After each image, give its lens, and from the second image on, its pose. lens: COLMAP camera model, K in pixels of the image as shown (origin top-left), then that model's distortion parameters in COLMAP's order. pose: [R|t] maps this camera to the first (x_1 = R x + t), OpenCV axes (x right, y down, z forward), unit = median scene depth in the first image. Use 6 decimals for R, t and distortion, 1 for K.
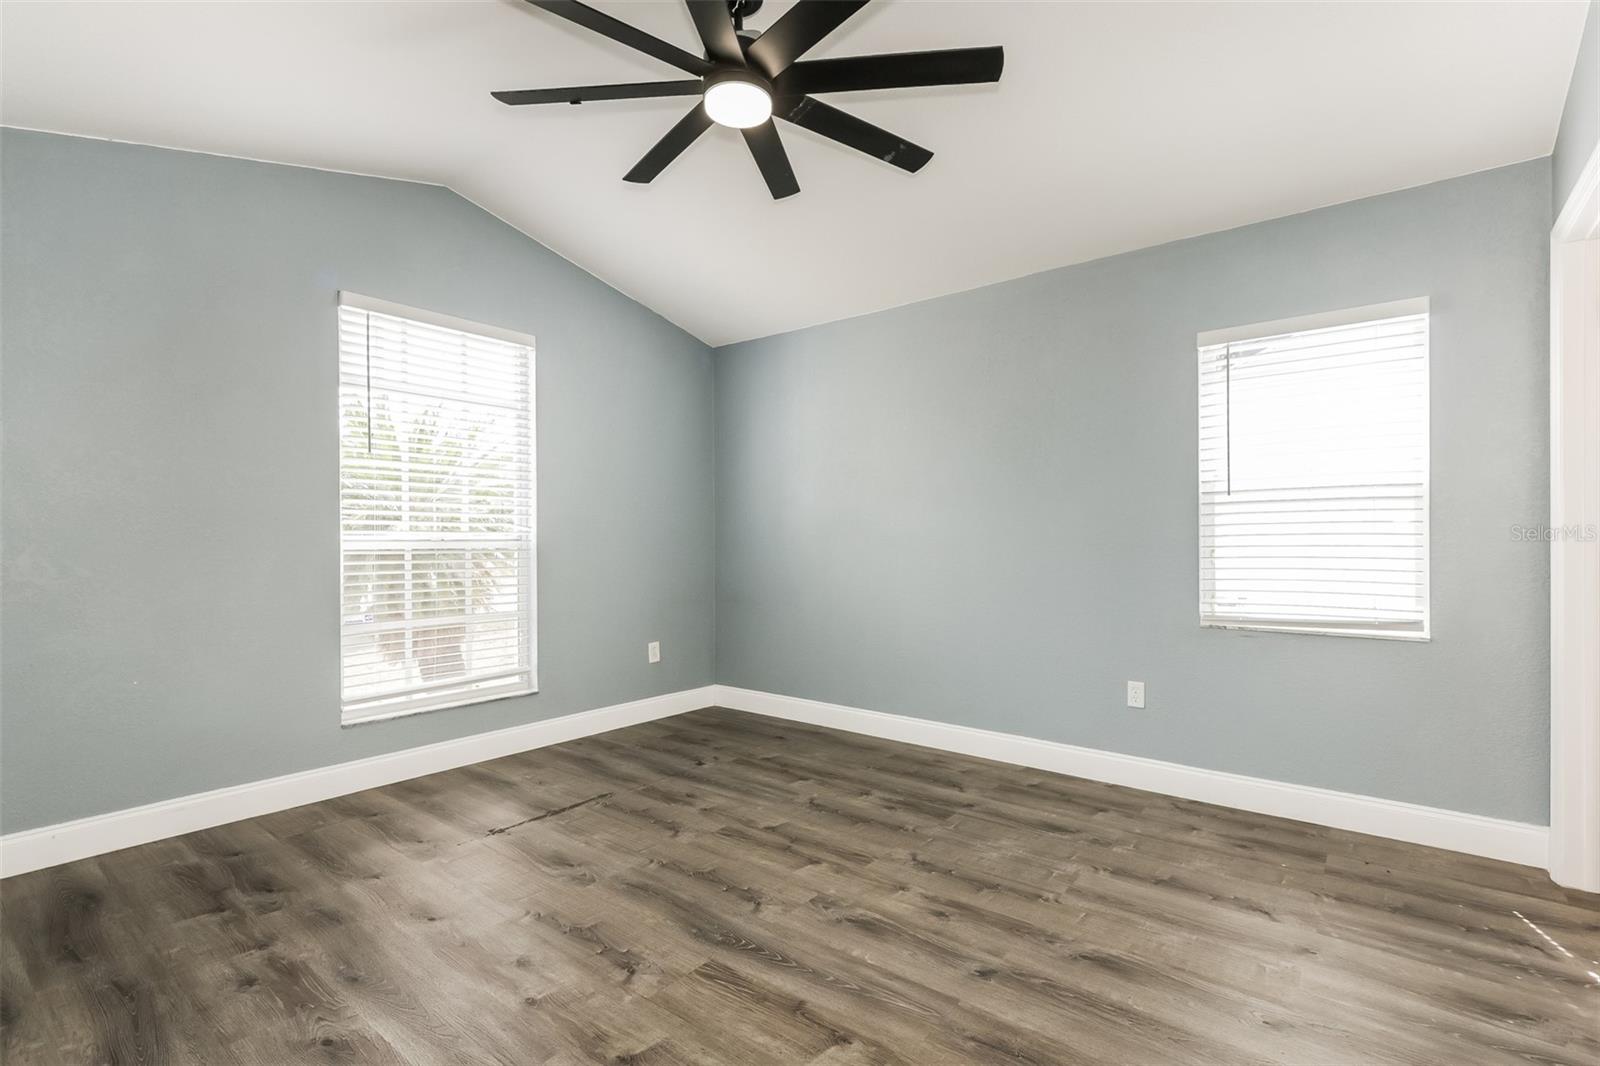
lens RADIAL K [[748.5, 0, 803.2], [0, 748.5, 537.9], [0, 0, 1]] dist [0.005508, 0.000642]
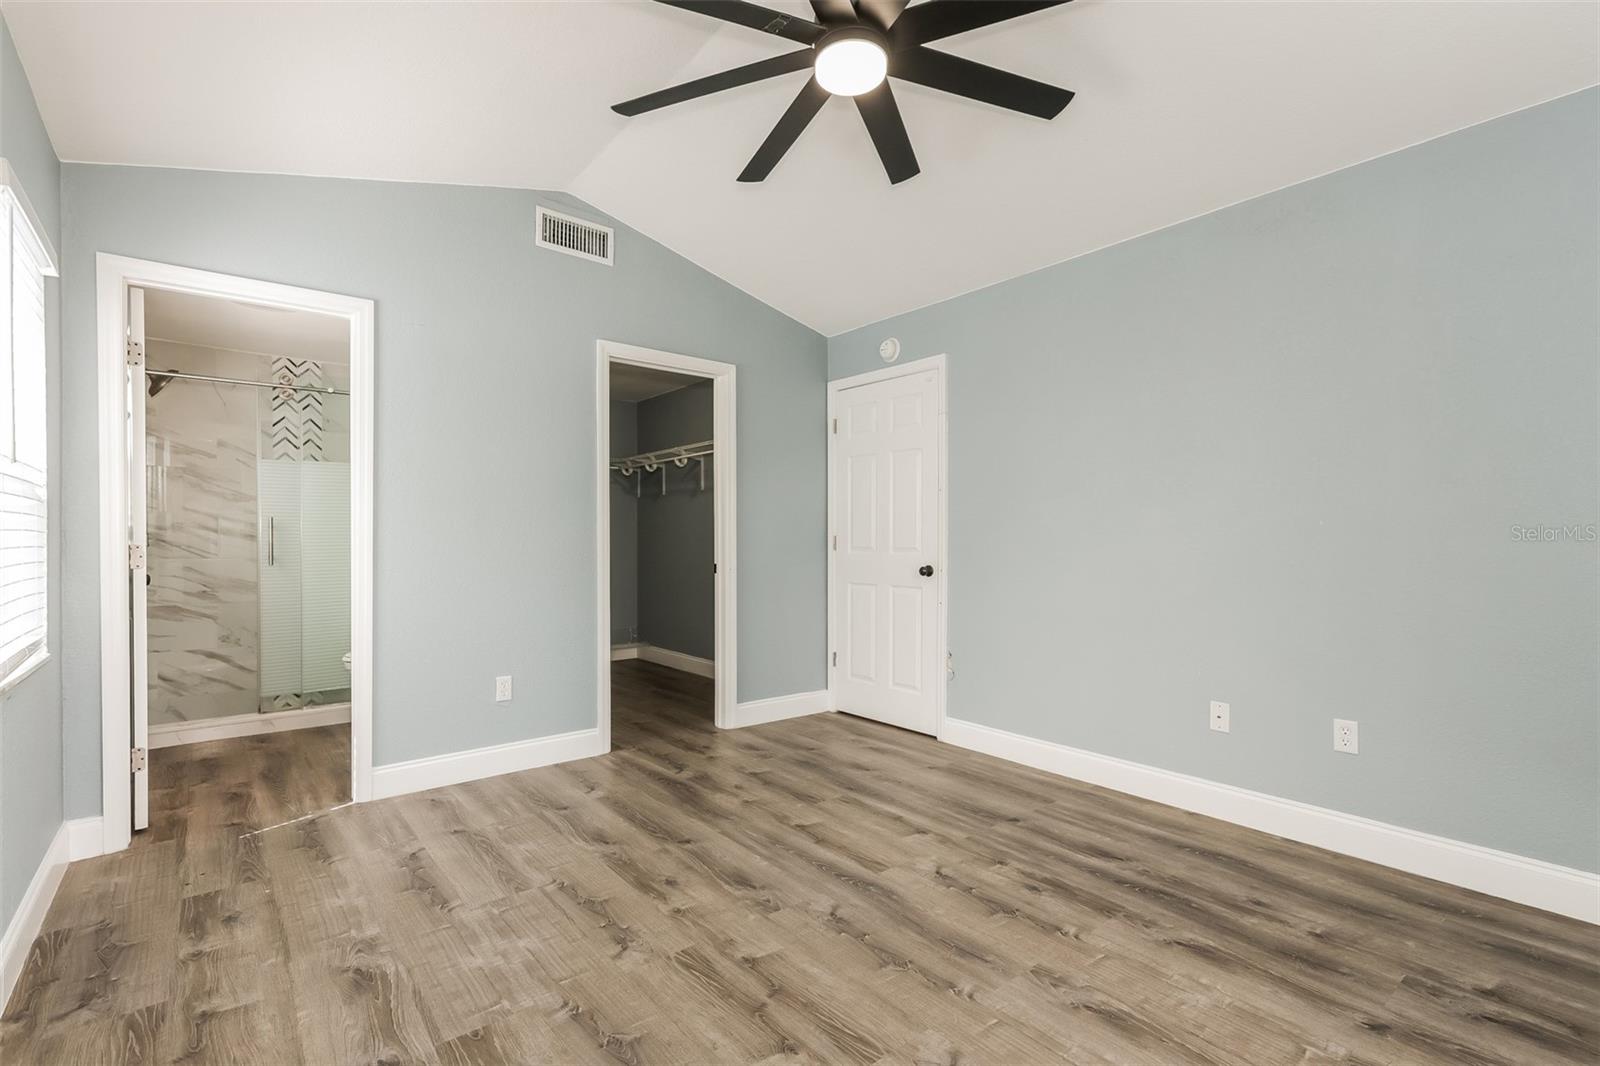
lens RADIAL K [[748.5, 0, 808.6], [0, 748.5, 540.2], [0, 0, 1]] dist [0.005508, 0.000642]
pose [[-0.983856, 0.003099, 0.178936, -0.205206], [0.001822, 0.999972, -0.007303, 0.011129], [-0.178954, -0.006859, -0.983834, 1.967696]]
